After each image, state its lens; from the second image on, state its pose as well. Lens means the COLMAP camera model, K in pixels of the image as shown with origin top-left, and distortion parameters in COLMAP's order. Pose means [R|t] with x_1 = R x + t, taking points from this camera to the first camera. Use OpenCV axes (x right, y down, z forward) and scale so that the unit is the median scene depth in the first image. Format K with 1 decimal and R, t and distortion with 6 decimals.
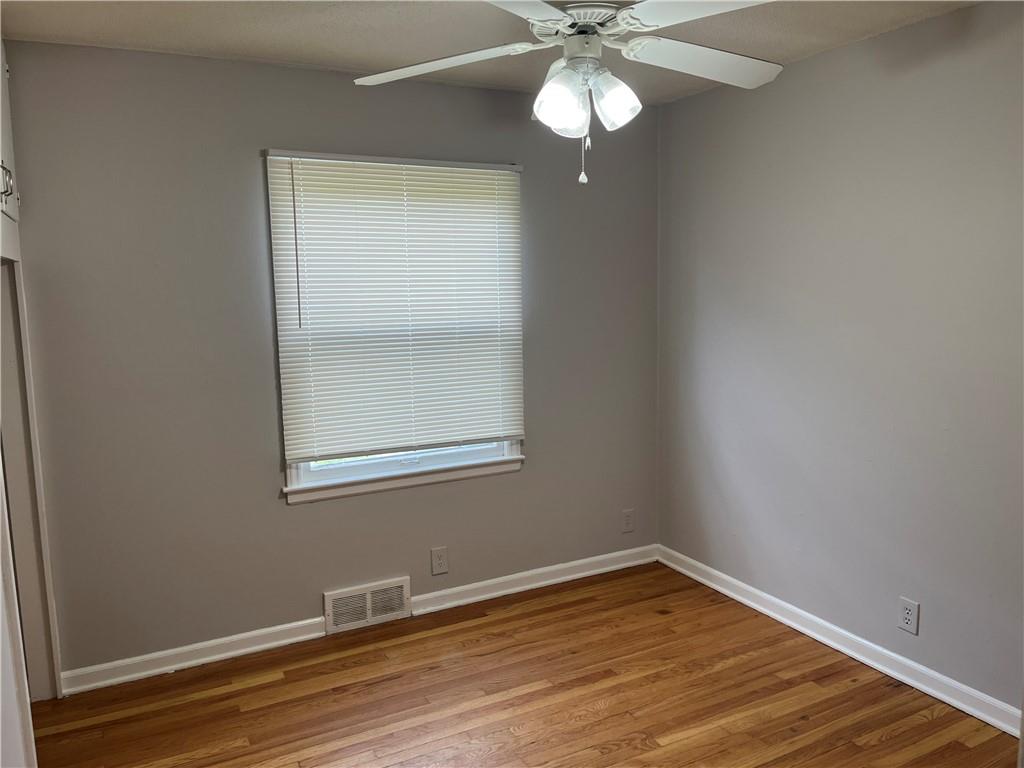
lens RADIAL K [[766.0, 0, 521.8], [0, 766.0, 374.4], [0, 0, 1]] dist [0.027403, -0.051731]
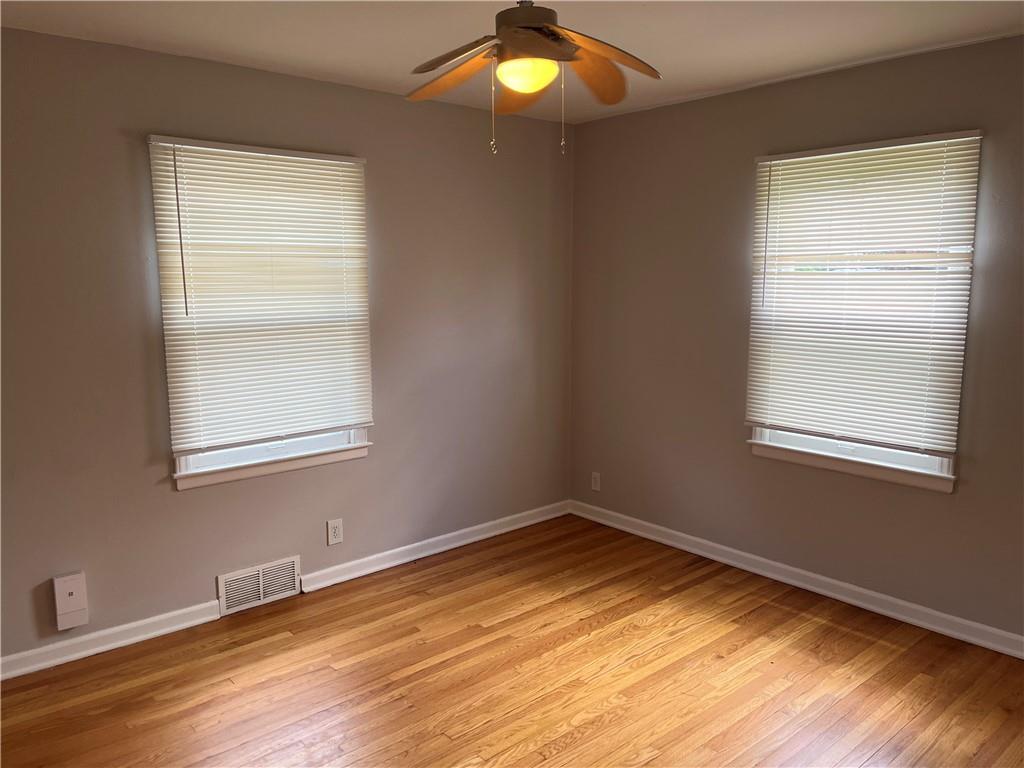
lens RADIAL K [[766.0, 0, 502.2], [0, 766.0, 388.9], [0, 0, 1]] dist [0.027403, -0.051731]
pose [[0.970603, -0.019143, 0.239925, -0.129202], [0.012174, 0.999461, 0.030496, 0.008683], [-0.240379, -0.026679, 0.970312, -0.073191]]
